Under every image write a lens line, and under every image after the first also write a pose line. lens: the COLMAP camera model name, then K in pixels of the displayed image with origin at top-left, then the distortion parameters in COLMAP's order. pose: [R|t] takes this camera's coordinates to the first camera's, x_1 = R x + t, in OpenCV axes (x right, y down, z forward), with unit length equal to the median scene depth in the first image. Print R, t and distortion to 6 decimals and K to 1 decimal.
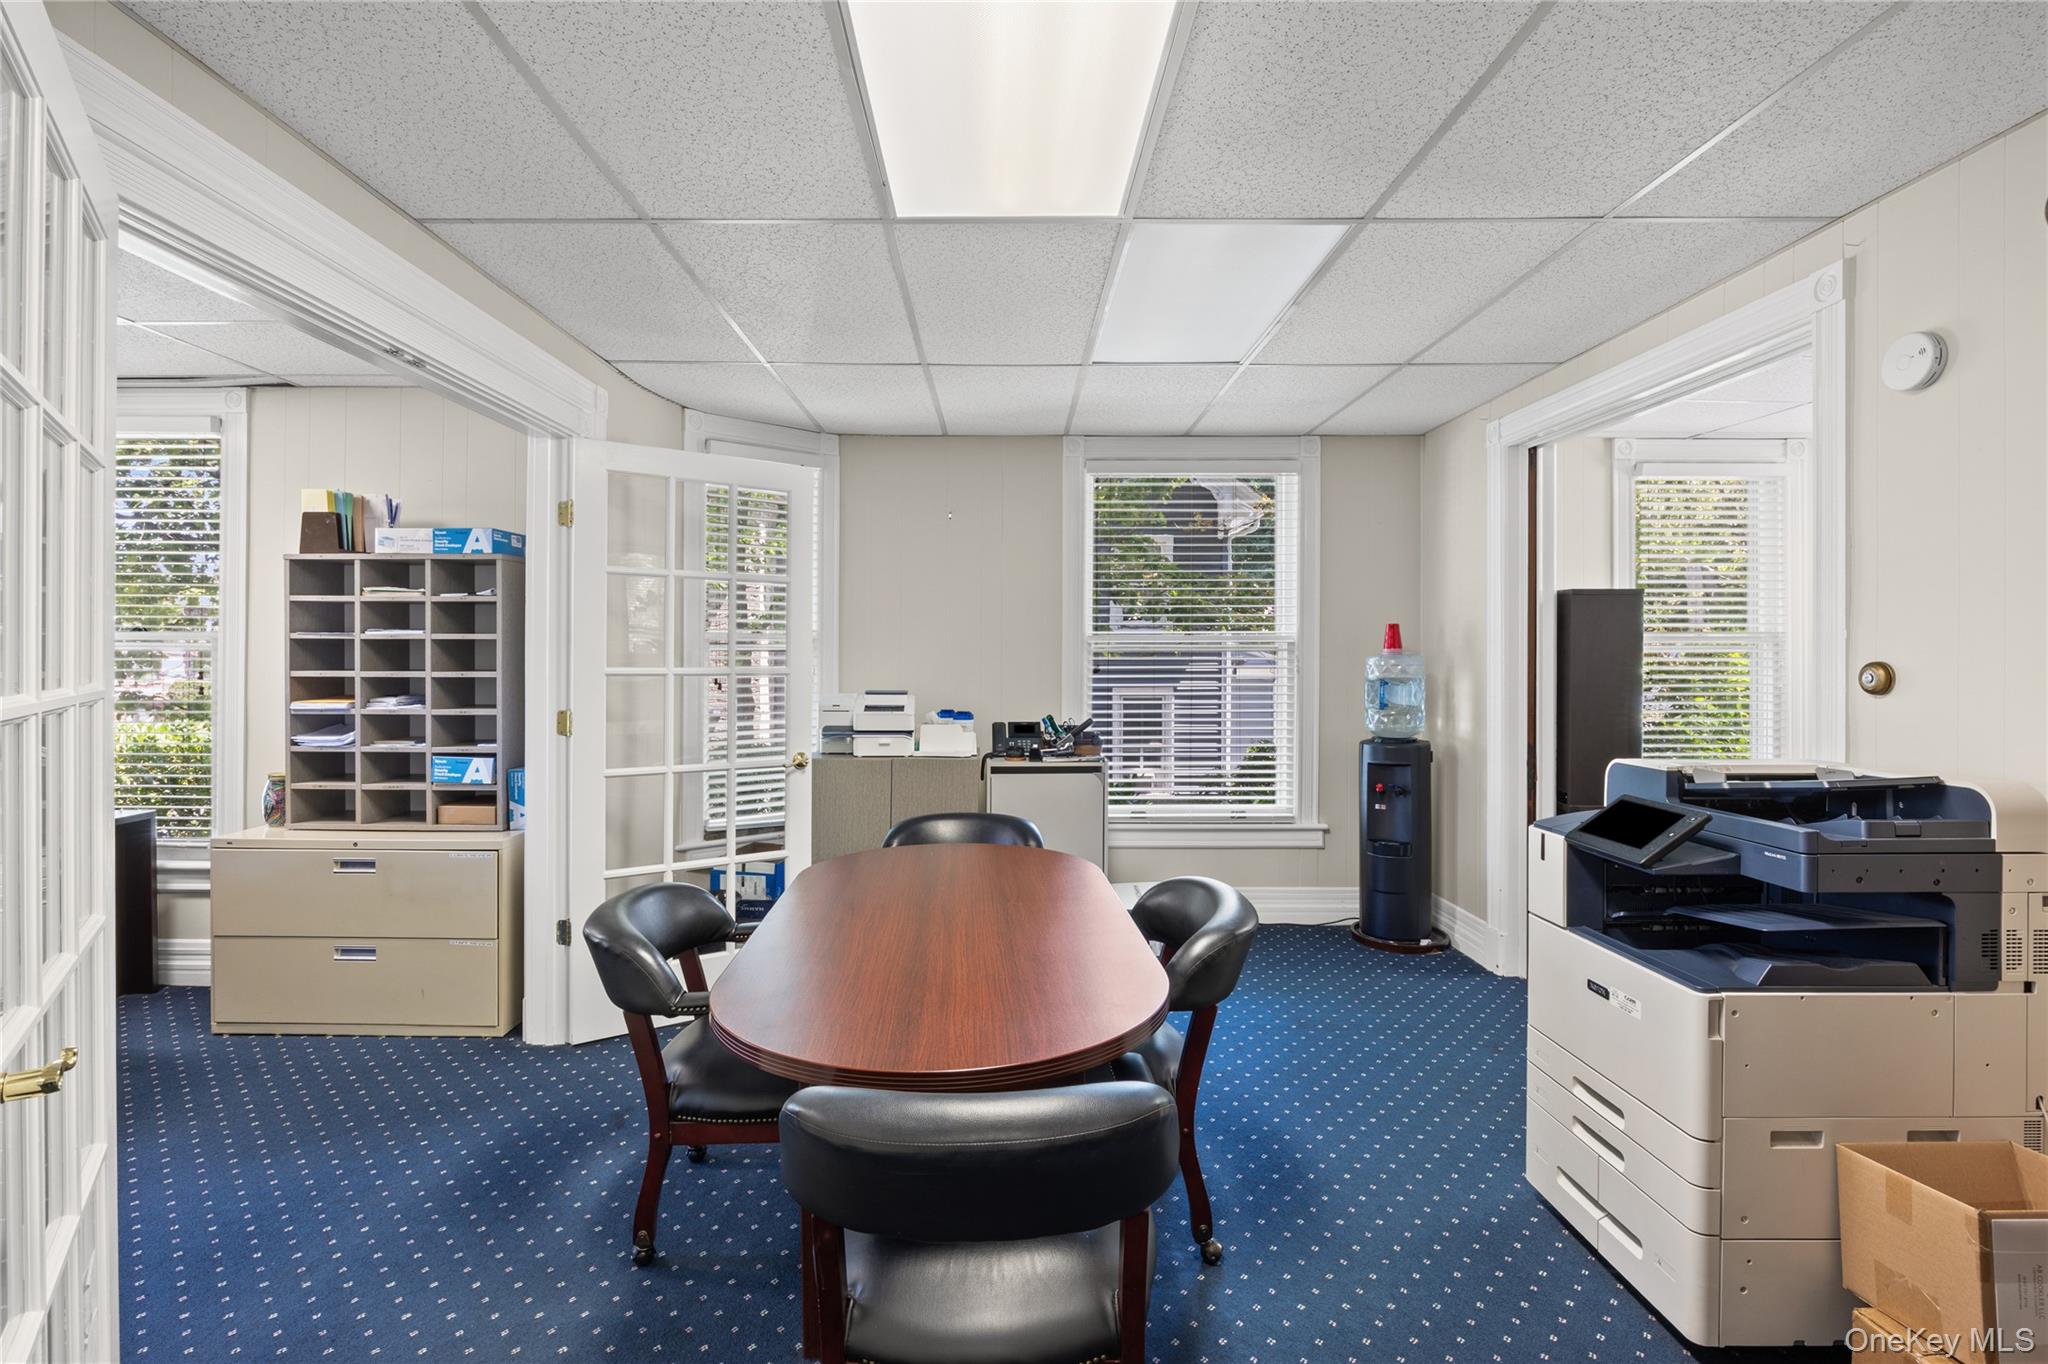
lens RADIAL K [[1016.8, 0, 1019.2], [0, 1016.8, 665.7], [0, 0, 1]] dist [-0.022801, -0.000202]
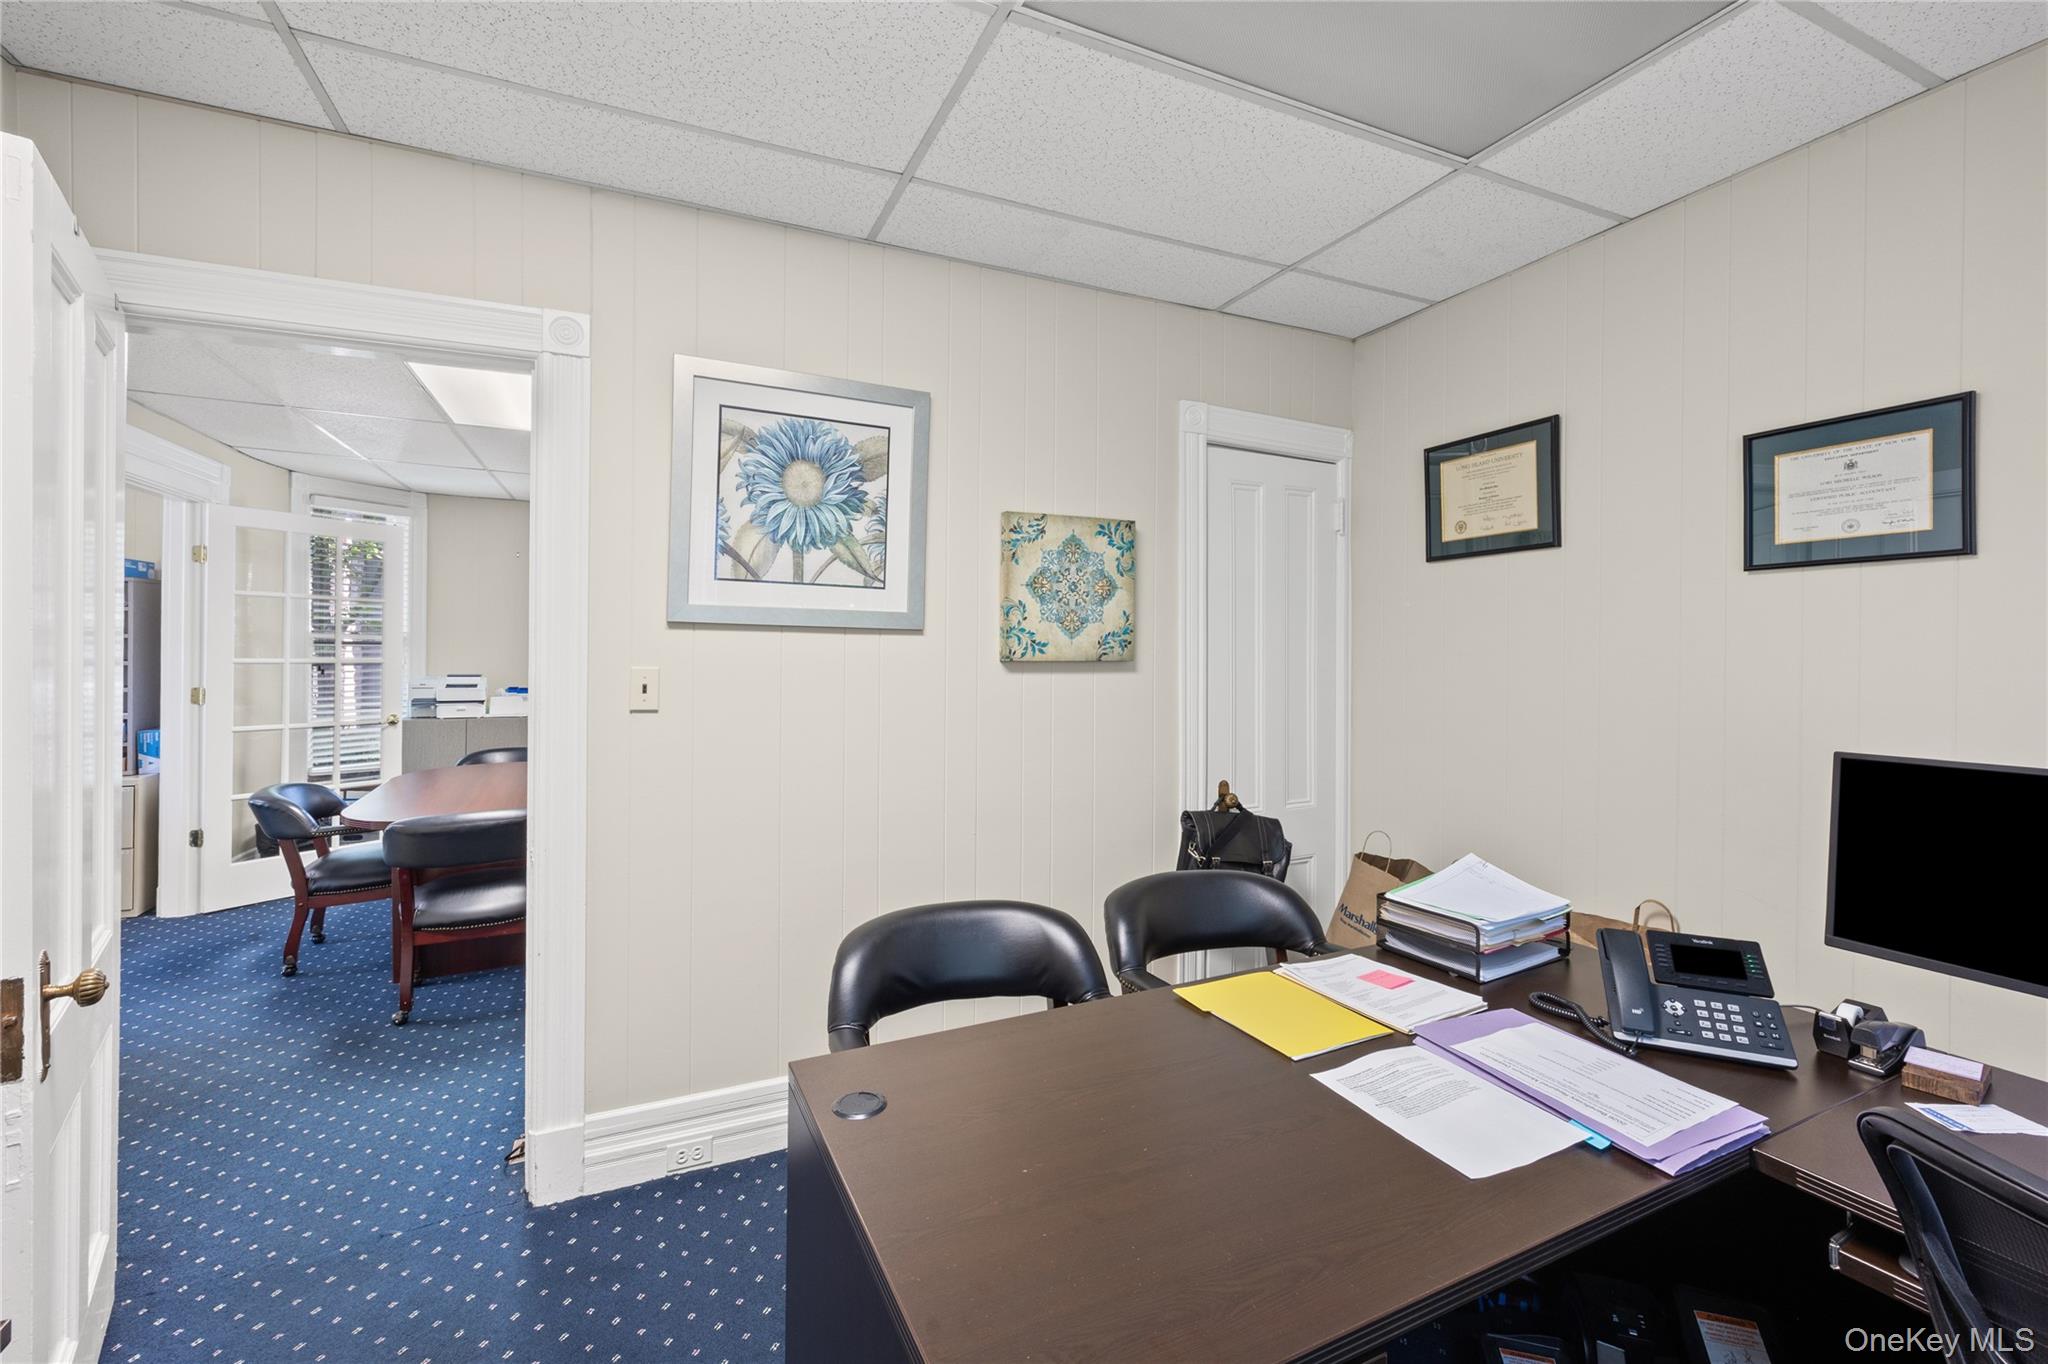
lens RADIAL K [[885.3, 0, 1054.8], [0, 885.3, 654.2], [0, 0, 1]] dist [-0.000091, 0.000021]
pose [[0.908686, 0.001604, 0.417476, 0.140590], [0.000251, 0.999990, -0.004388, 0.001554], [-0.417479, 0.004092, 0.908677, -0.661163]]
